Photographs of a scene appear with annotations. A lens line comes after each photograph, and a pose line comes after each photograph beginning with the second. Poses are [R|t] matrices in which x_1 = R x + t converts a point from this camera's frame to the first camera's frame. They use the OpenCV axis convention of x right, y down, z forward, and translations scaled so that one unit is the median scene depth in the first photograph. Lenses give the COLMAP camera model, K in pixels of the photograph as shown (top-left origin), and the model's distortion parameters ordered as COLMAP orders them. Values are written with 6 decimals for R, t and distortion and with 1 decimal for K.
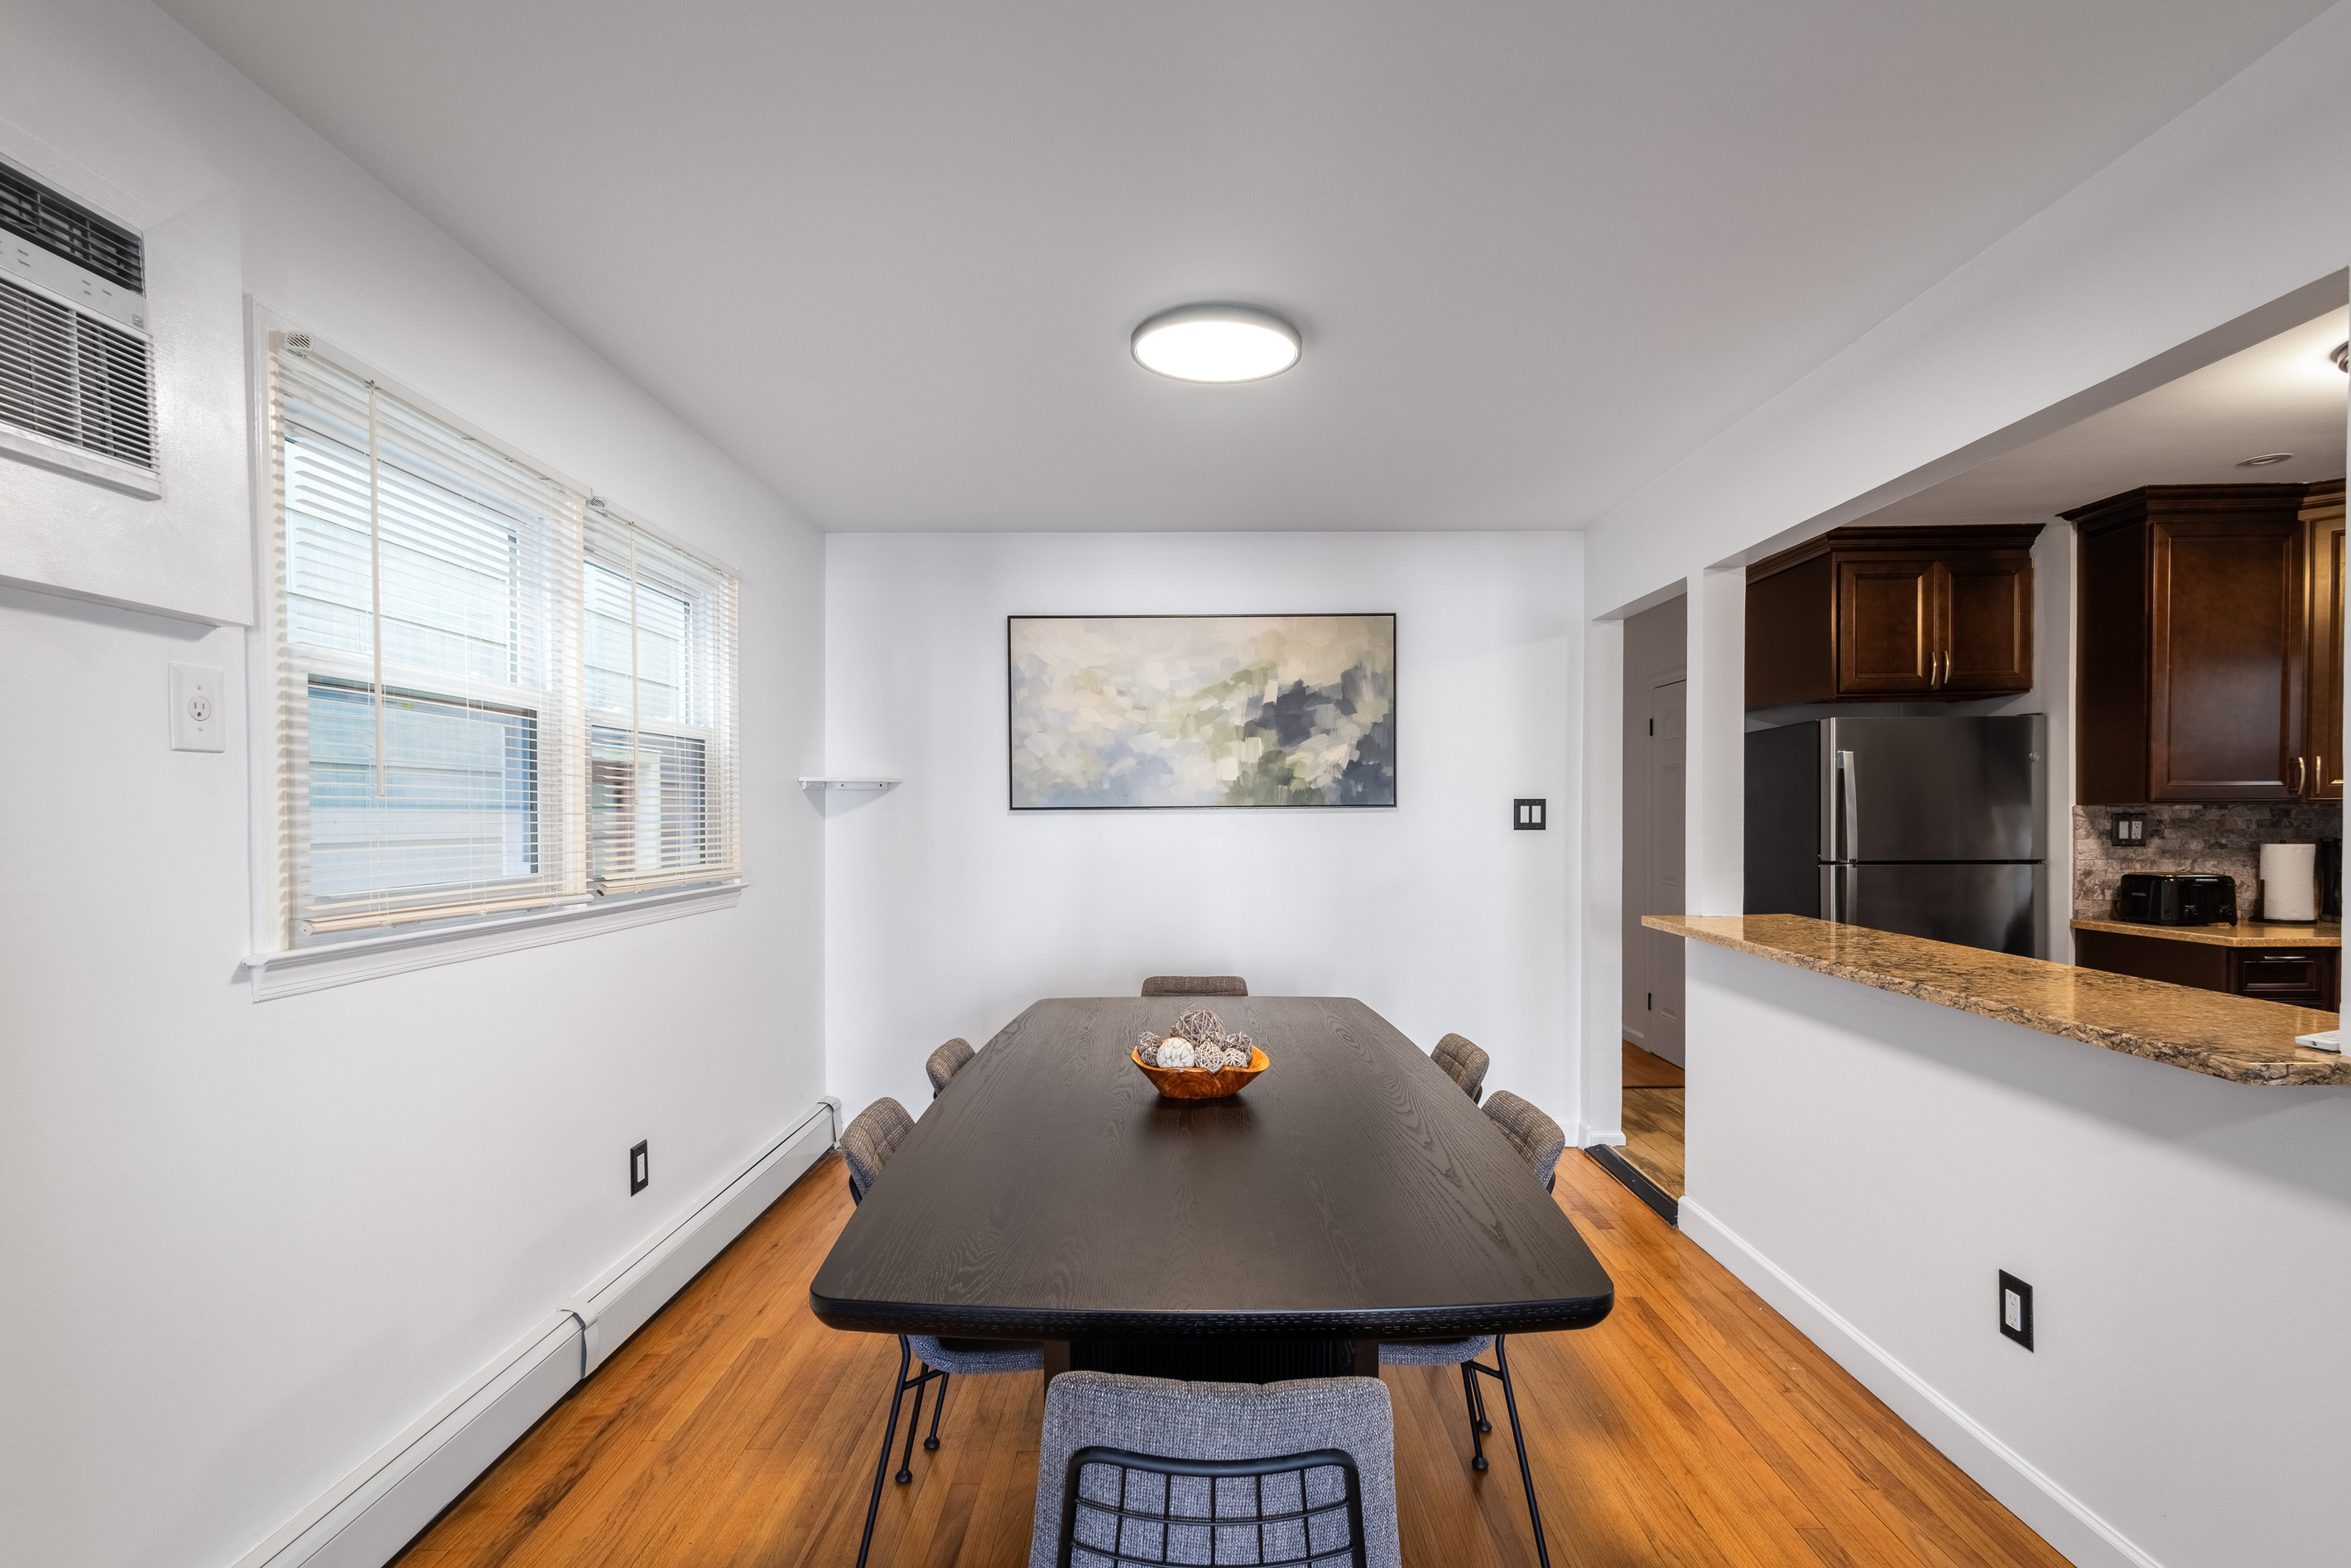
lens RADIAL K [[1084.4, 0, 1176.3], [0, 1084.4, 837.5], [0, 0, 1]] dist [0.003635, 0.000557]
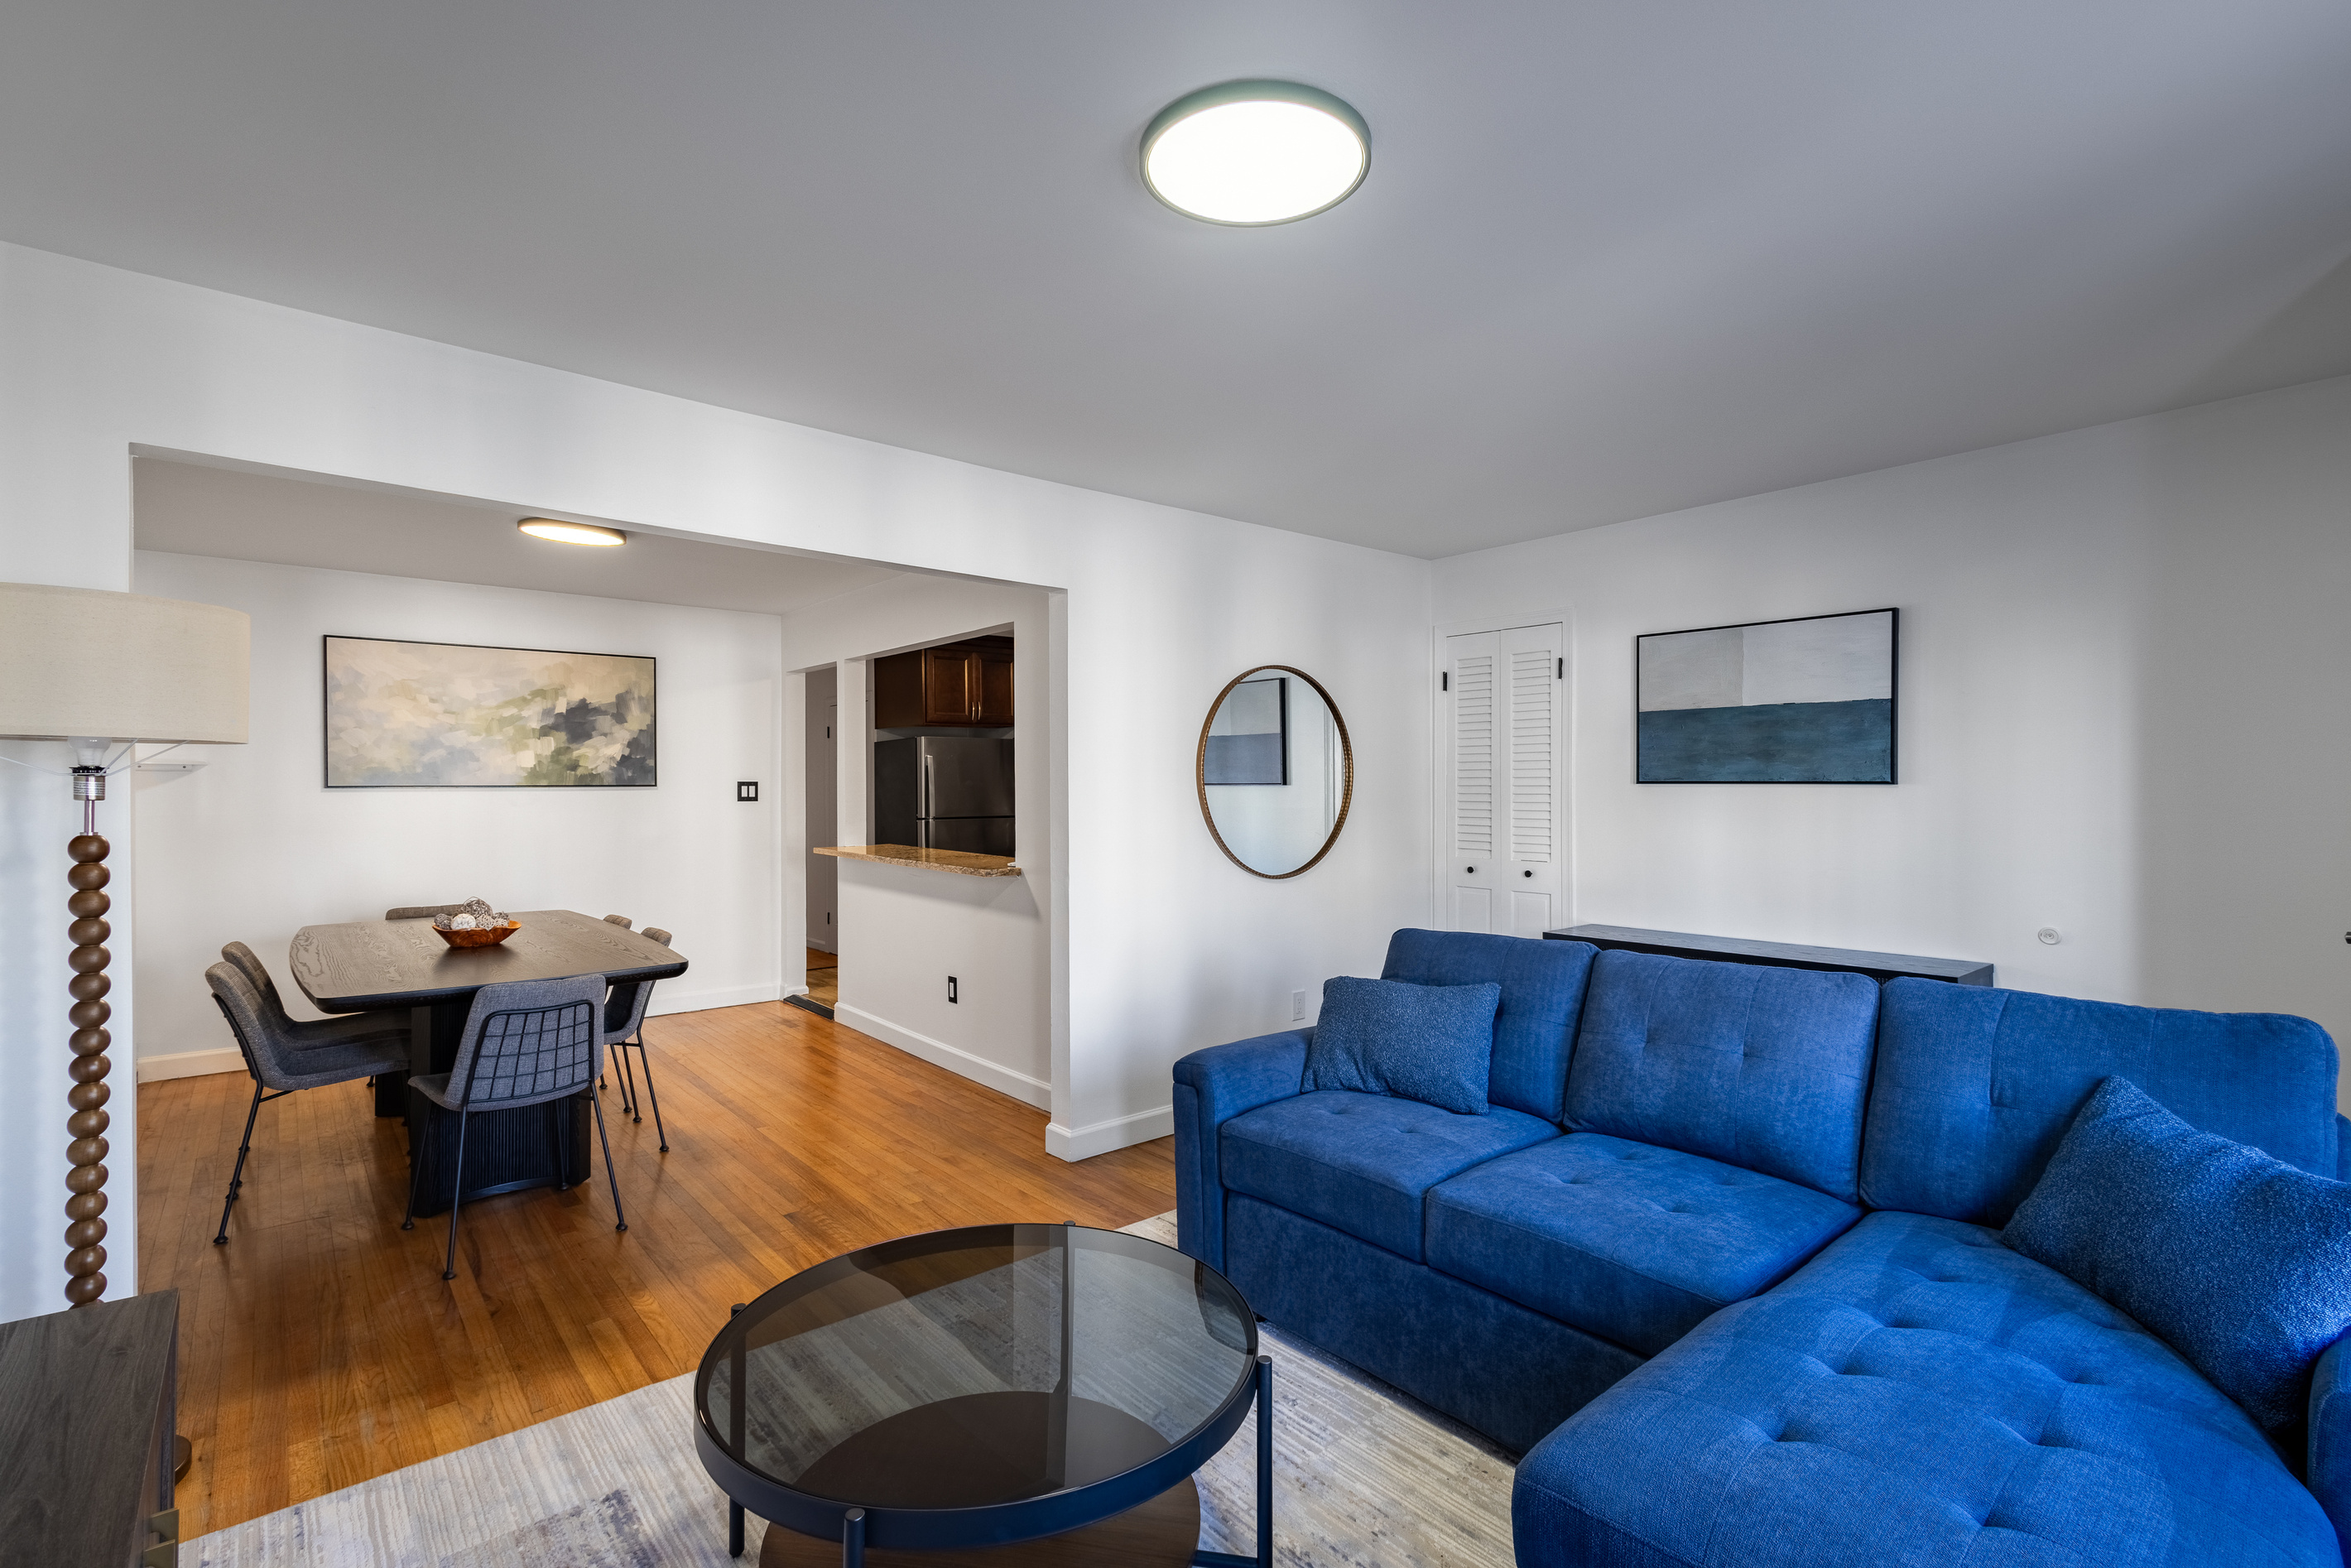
lens RADIAL K [[1069.0, 0, 1175.5], [0, 1069.0, 784.0], [0, 0, 1]] dist [0.002421, 0.000308]
pose [[0.761059, 0.003259, 0.648674, -0.208902], [0.014755, 0.999642, -0.022333, 0.011836], [-0.648515, 0.026568, 0.760738, -0.585023]]
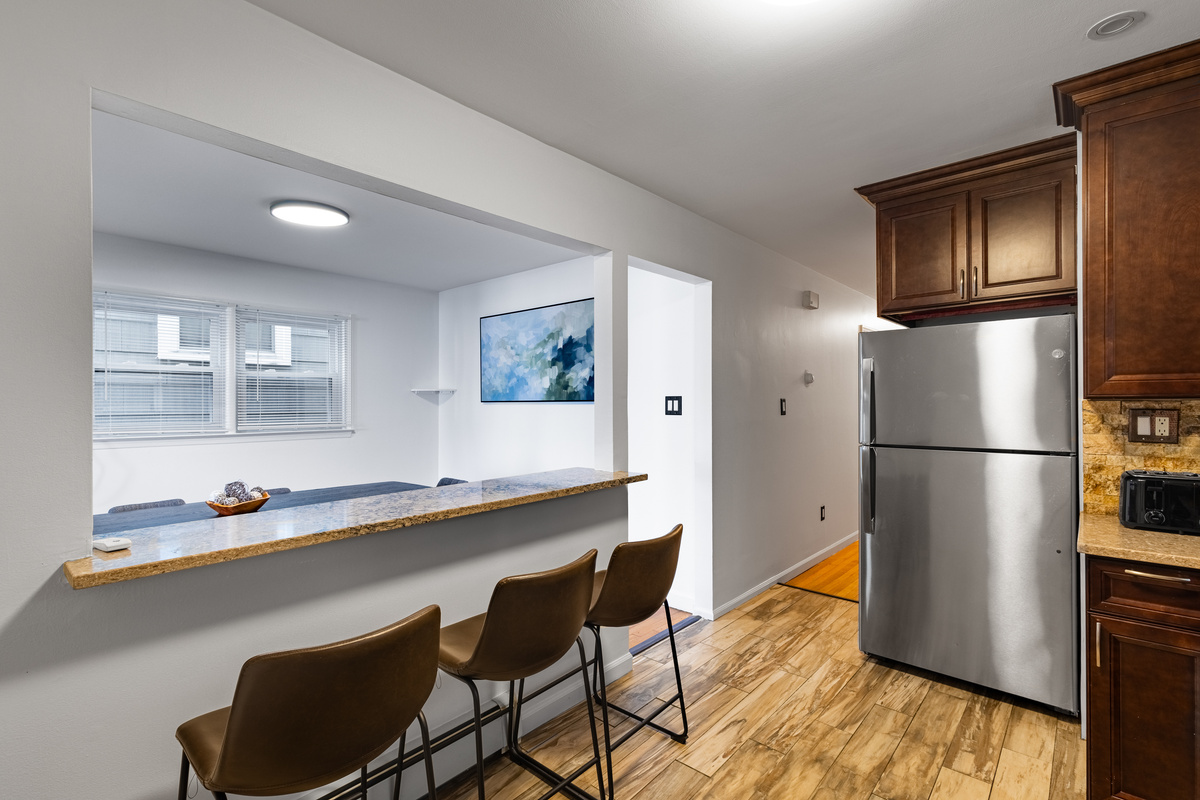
lens RADIAL K [[545.6, 0, 600.0], [0, 545.6, 400.0], [0, 0, 1]] dist [0.002421, 0.000308]
pose [[0.750887, -0.000419, -0.660431, 0.796812], [-0.015484, 0.999714, -0.018238, -0.013021], [0.660250, 0.023921, 0.750665, 0.303962]]
